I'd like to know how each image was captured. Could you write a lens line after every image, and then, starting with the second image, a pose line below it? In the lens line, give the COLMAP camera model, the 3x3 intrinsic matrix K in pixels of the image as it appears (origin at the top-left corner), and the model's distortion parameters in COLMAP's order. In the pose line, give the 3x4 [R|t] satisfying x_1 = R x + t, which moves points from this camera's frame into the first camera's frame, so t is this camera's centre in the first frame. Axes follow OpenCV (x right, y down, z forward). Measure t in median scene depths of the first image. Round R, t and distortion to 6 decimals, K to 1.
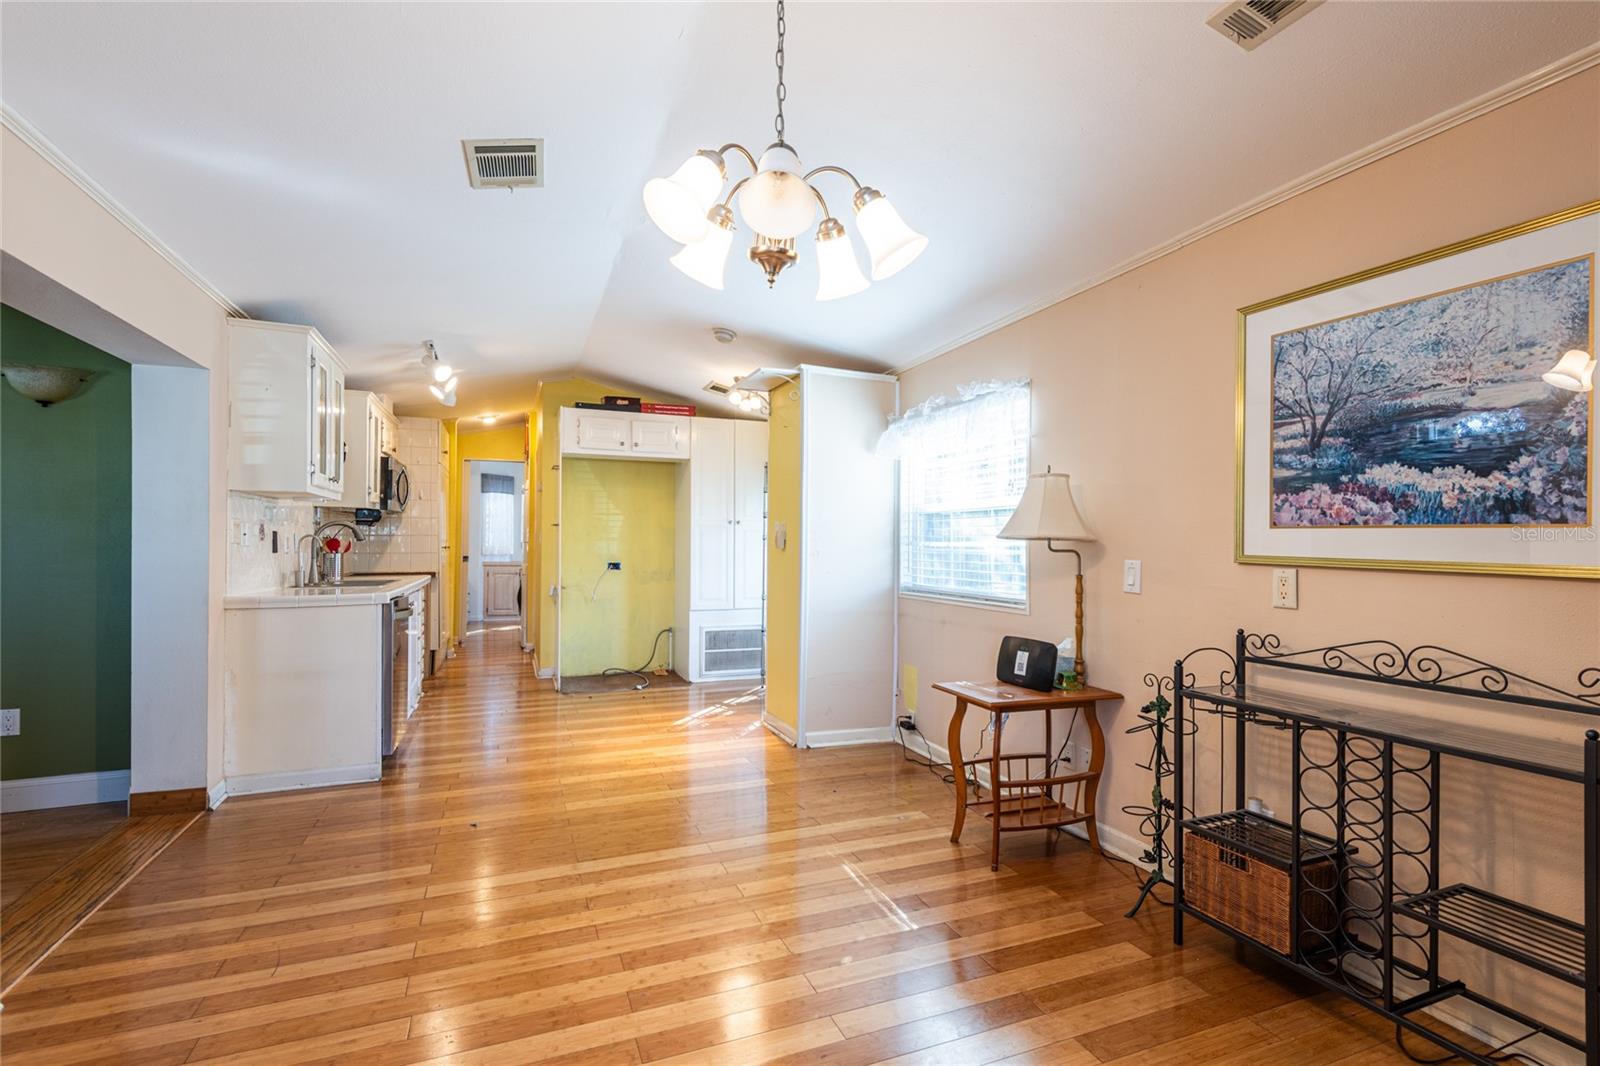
lens RADIAL K [[731.5, 0, 828.2], [0, 731.5, 545.9], [0, 0, 1]] dist [0.028050, -0.020540]
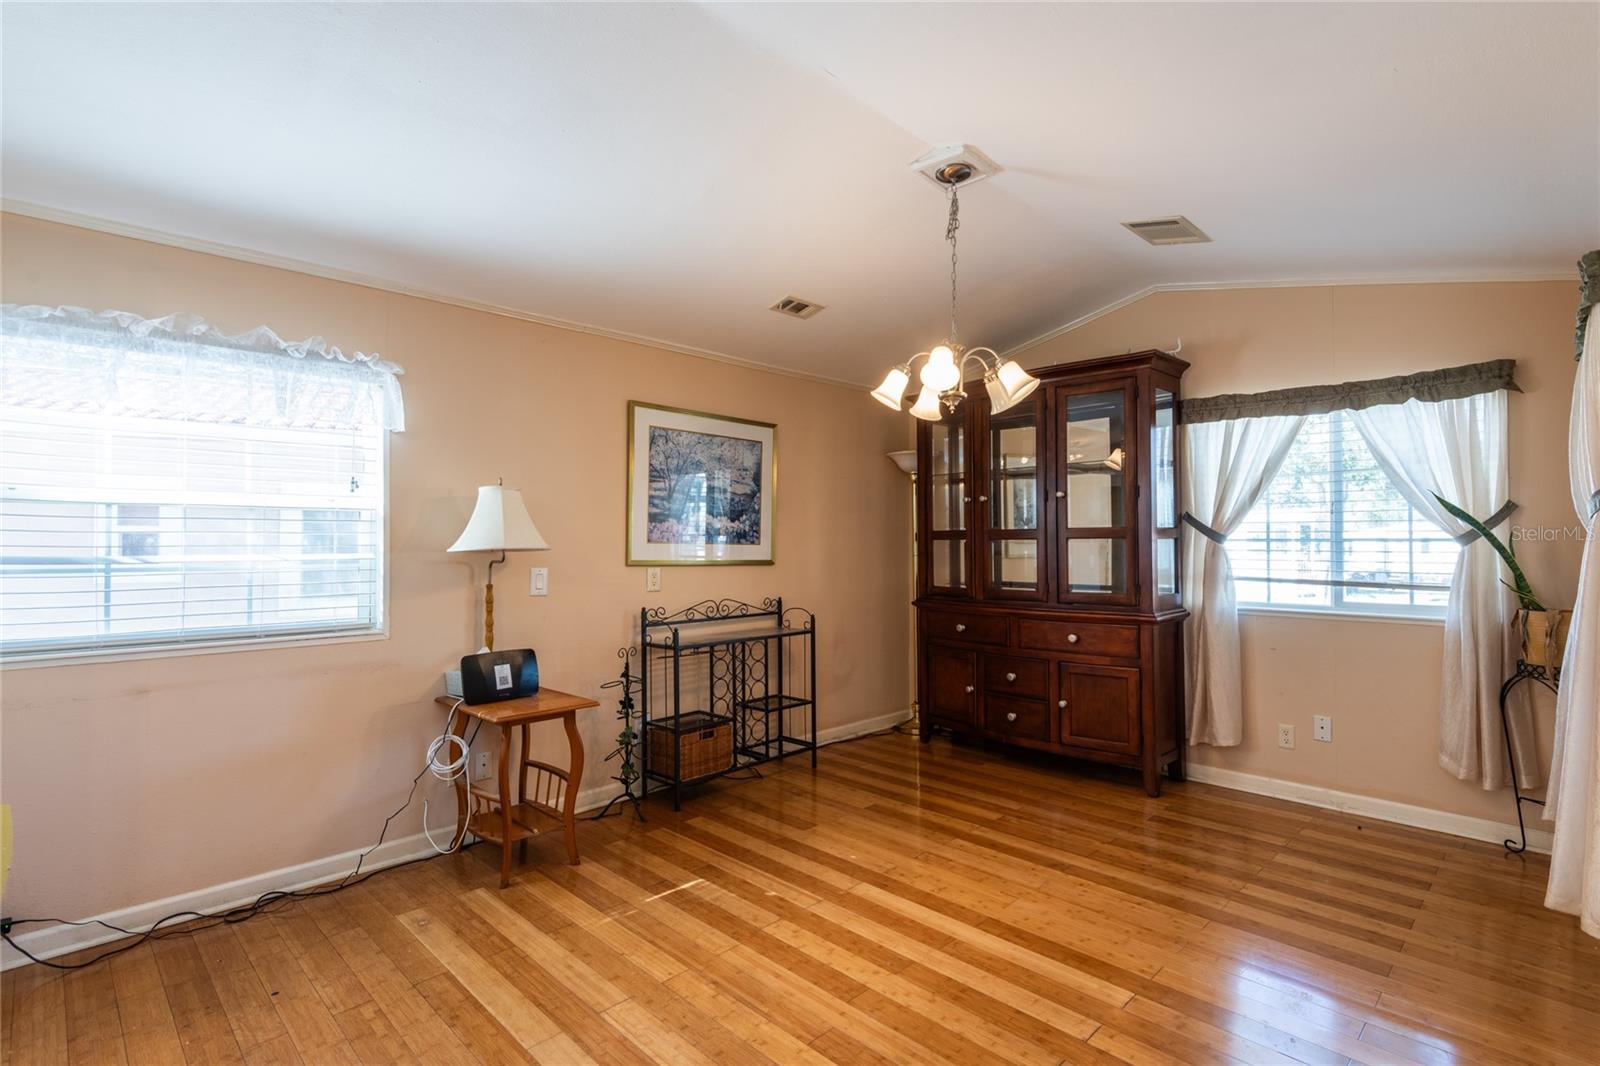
lens RADIAL K [[741.6, 0, 800.0], [0, 741.6, 533.0], [0, 0, 1]] dist [0.034123, -0.022117]
pose [[-0.344745, 0.014192, 0.938589, -0.806272], [0.006220, 0.999898, -0.012835, -0.017791], [-0.938676, 0.001414, -0.344798, 0.957050]]
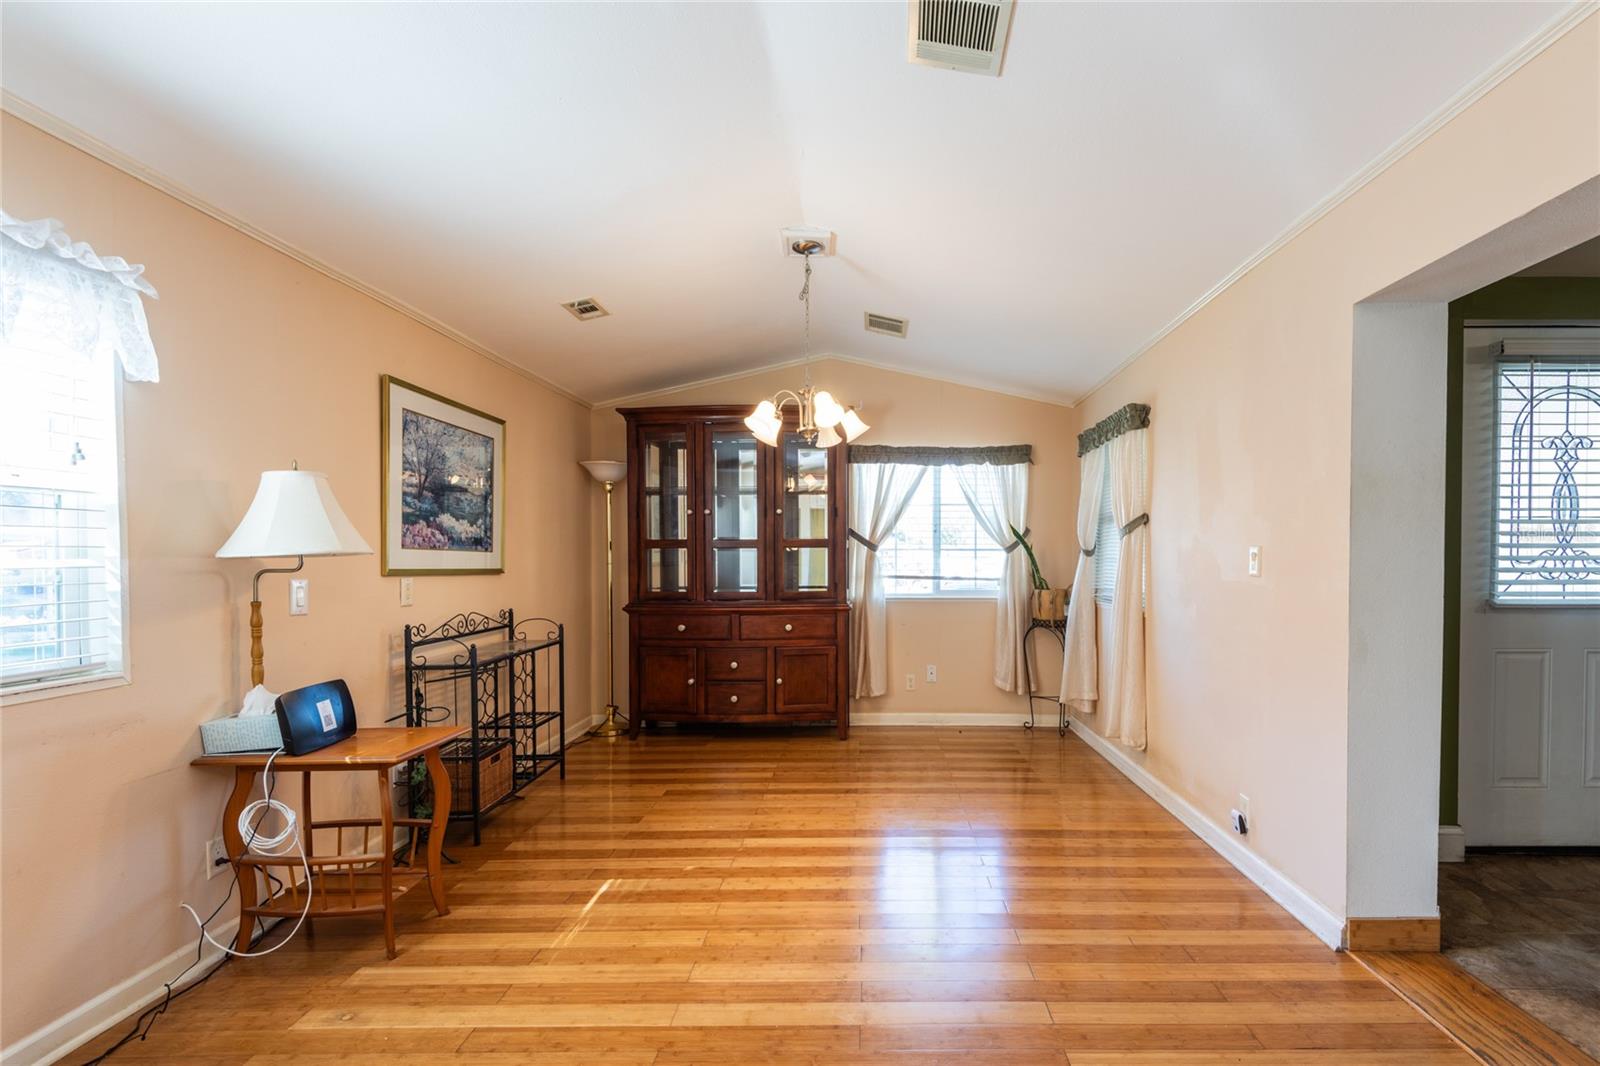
lens RADIAL K [[748.8, 0, 836.7], [0, 748.8, 571.4], [0, 0, 1]] dist [0.035969, -0.021018]
pose [[-0.898219, -0.008138, 0.439473, -0.564163], [0.003509, 0.999664, 0.025685, -0.011434], [-0.439534, 0.024613, -0.897889, 1.458192]]
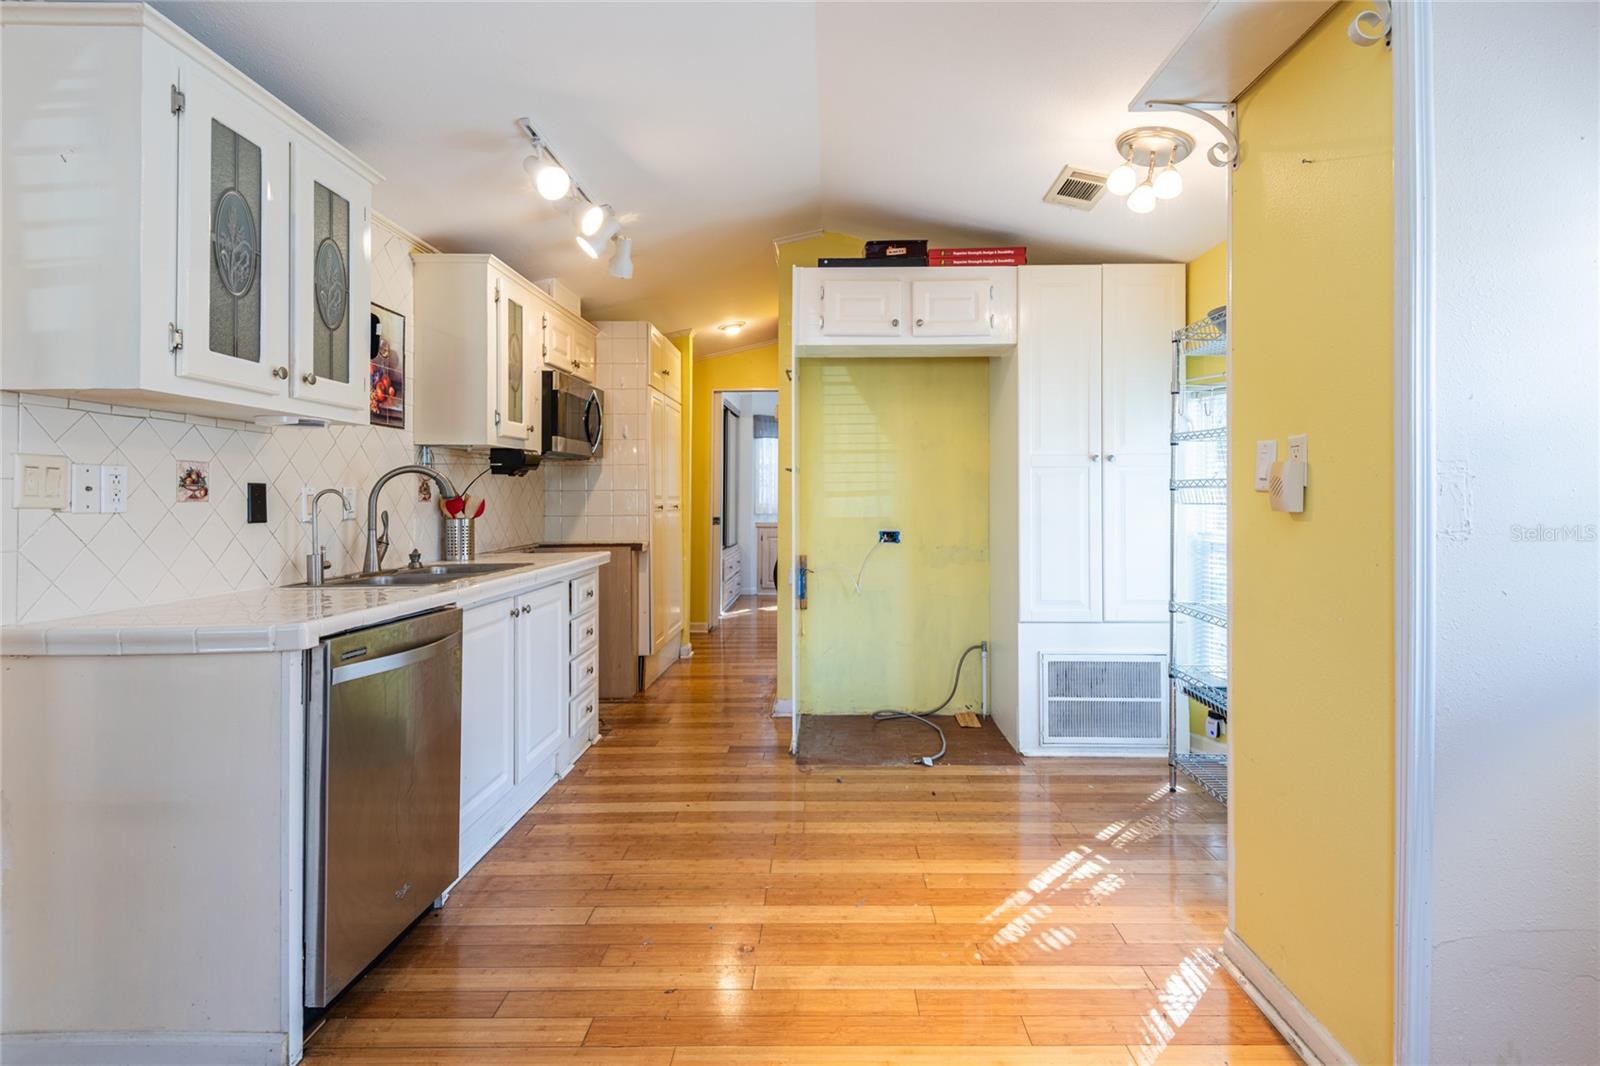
lens RADIAL K [[784.9, 0, 808.0], [0, 784.9, 492.2], [0, 0, 1]] dist [0.035668, -0.018925]
pose [[0.908262, -0.011091, -0.418254, -0.180332], [0.006695, 0.999906, -0.011976, -0.004166], [0.418348, 0.008077, 0.908251, 0.847139]]
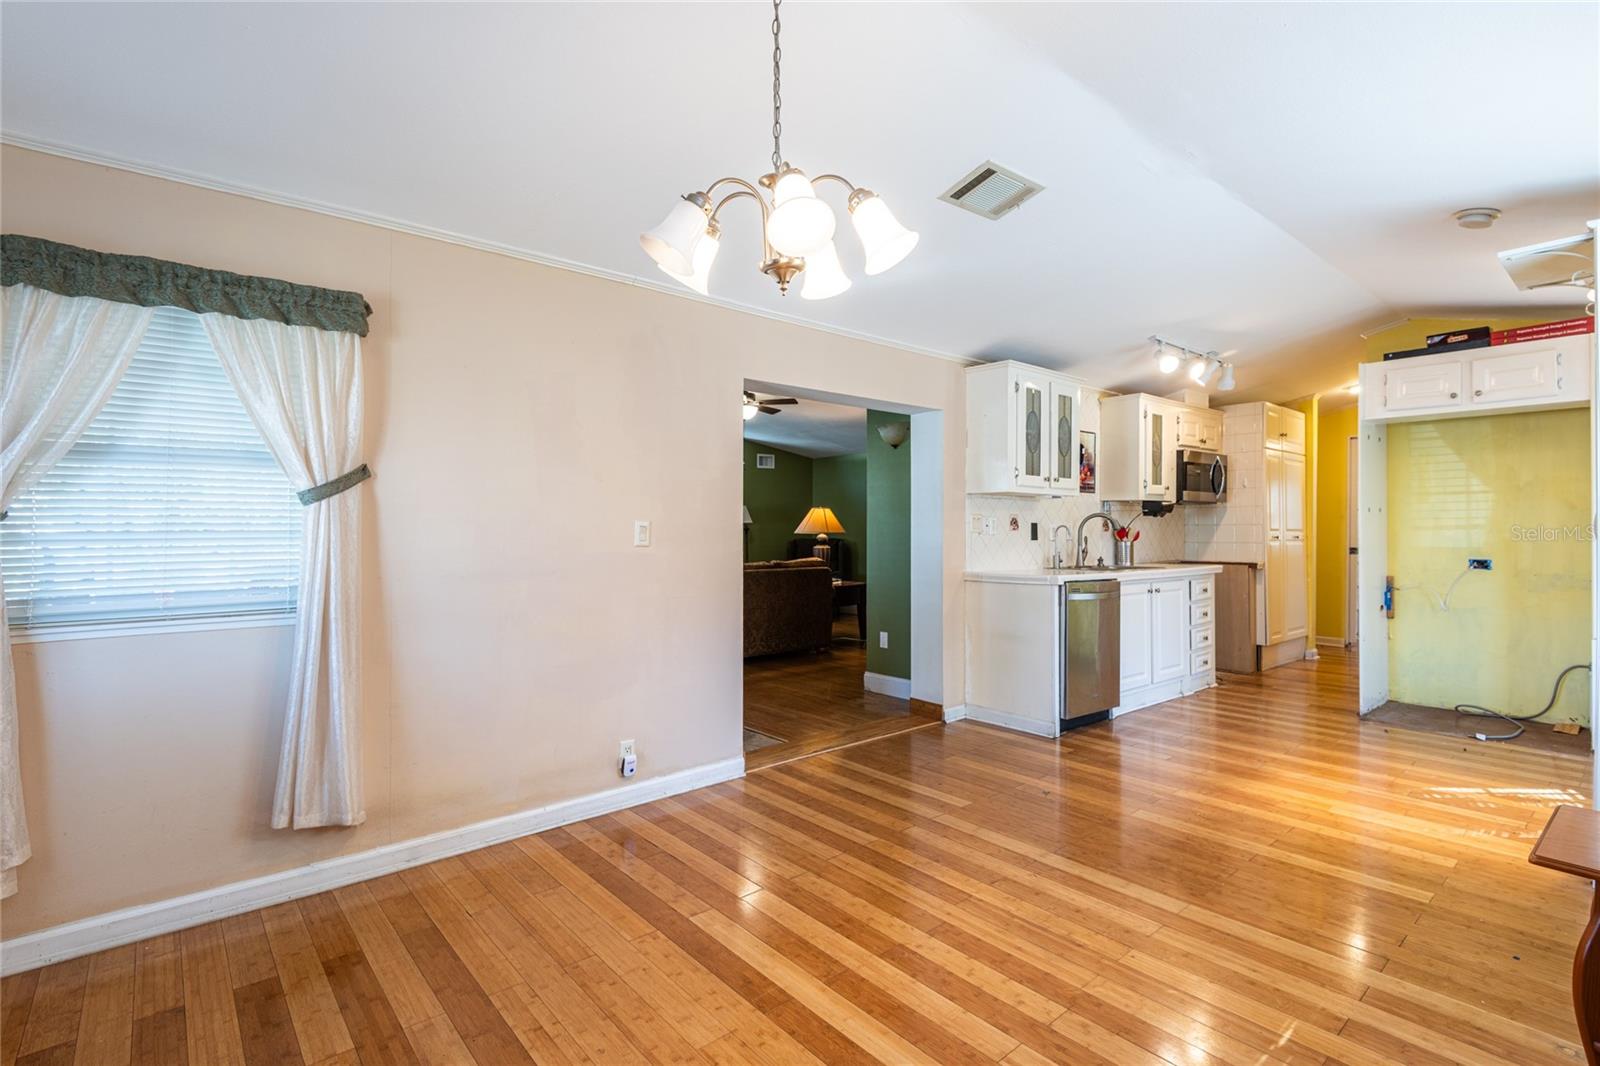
lens RADIAL K [[759.5, 0, 827.4], [0, 759.5, 521.0], [0, 0, 1]] dist [0.031915, -0.024034]
pose [[0.317302, -0.015856, -0.948192, 0.486478], [-0.003325, 0.999835, -0.017832, 0.002094], [0.948319, 0.008811, 0.317197, 0.338764]]
